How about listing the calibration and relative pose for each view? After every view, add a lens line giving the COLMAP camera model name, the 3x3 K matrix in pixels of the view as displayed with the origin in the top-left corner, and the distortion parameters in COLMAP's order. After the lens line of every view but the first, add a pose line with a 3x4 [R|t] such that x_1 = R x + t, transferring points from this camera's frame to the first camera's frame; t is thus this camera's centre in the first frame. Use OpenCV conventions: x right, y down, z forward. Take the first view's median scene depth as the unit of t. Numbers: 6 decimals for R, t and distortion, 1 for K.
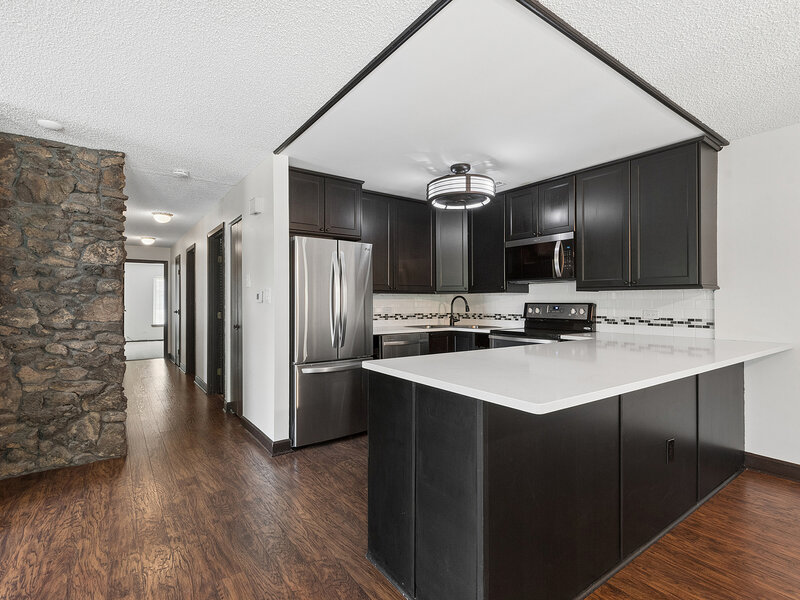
lens RADIAL K [[397.8, 0, 397.4], [0, 397.8, 299.2], [0, 0, 1]] dist [-0.000965, -0.001062]
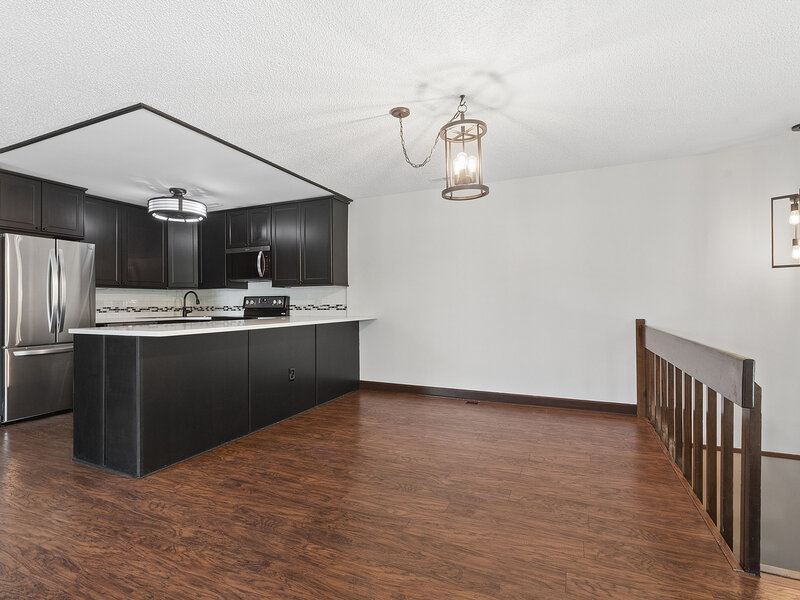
lens RADIAL K [[397.8, 0, 397.4], [0, 397.8, 299.2], [0, 0, 1]] dist [-0.000965, -0.001062]
pose [[0.863118, -0.000773, 0.505002, 0.120918], [0.004386, 0.999973, -0.005966, 0.035094], [-0.504983, 0.007364, 0.863098, -0.482757]]
